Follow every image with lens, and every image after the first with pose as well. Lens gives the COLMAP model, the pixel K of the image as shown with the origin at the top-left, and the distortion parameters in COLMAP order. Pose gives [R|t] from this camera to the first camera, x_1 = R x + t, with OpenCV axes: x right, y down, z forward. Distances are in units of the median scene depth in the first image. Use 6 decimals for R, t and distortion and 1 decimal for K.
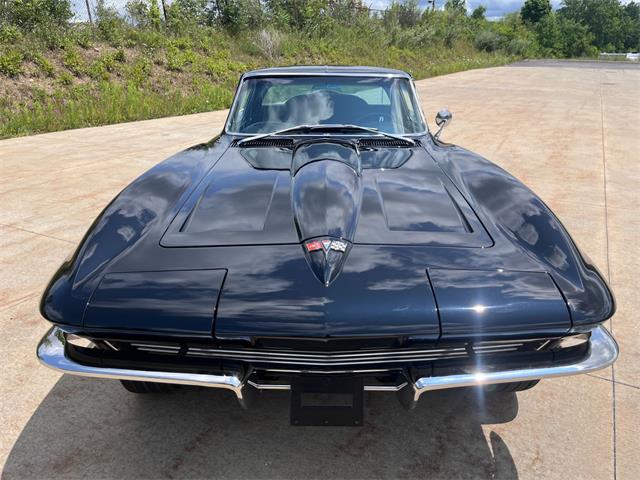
lens RADIAL K [[497.5, 0, 321.9], [0, 497.5, 237.9], [0, 0, 1]] dist [0.089531, -0.124137]
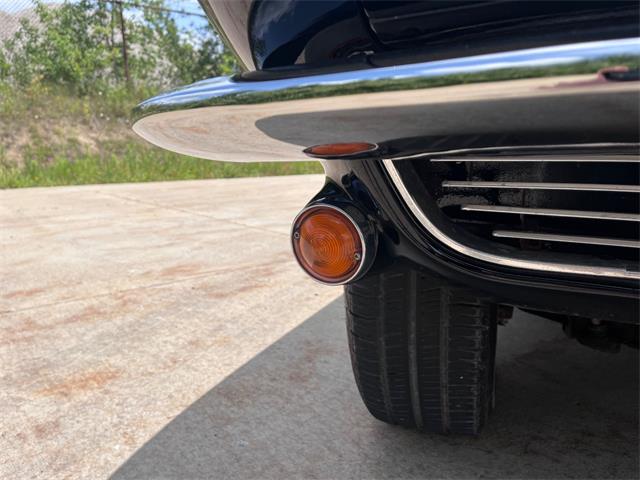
lens RADIAL K [[497.5, 0, 319.0], [0, 497.5, 243.3], [0, 0, 1]] dist [0.089531, -0.124137]
pose [[0.919633, 0.061824, -0.387882, -0.258047], [-0.122979, 0.983203, -0.134862, 0.221579], [0.373029, 0.171725, 0.911790, 0.565188]]
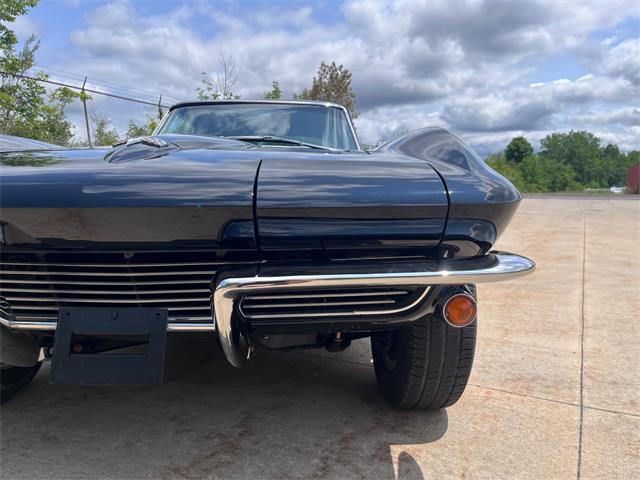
lens RADIAL K [[497.5, 0, 322.0], [0, 497.5, 241.7], [0, 0, 1]] dist [0.089531, -0.124137]
pose [[0.999996, 0.000694, -0.002627, 0.207820], [-0.001337, 0.967415, -0.253194, 0.255928], [0.002365, 0.253197, 0.967412, 0.226899]]
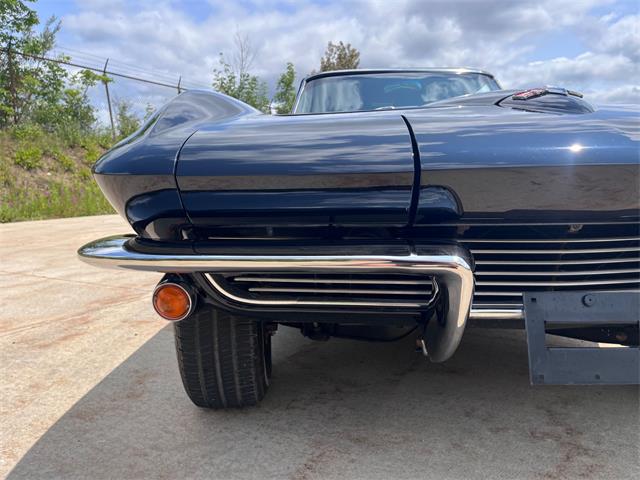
lens RADIAL K [[497.5, 0, 322.8], [0, 497.5, 244.1], [0, 0, 1]] dist [0.089531, -0.124137]
pose [[0.999890, -0.014805, 0.000104, -0.201289], [0.014473, 0.975968, -0.217434, 0.242307], [0.003118, 0.217412, 0.976075, 0.312073]]
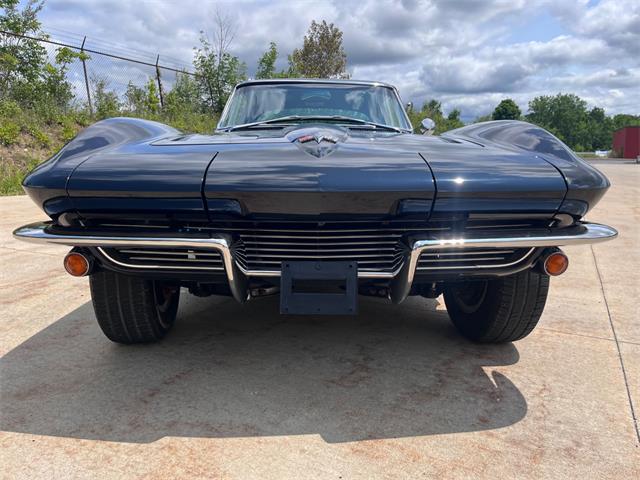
lens RADIAL K [[497.5, 0, 320.9], [0, 497.5, 235.8], [0, 0, 1]] dist [0.089531, -0.124137]
pose [[0.999659, 0.003698, 0.025841, -0.008241], [0.001285, 0.981741, -0.190216, 0.289906], [-0.026073, 0.190185, 0.981402, 0.039722]]
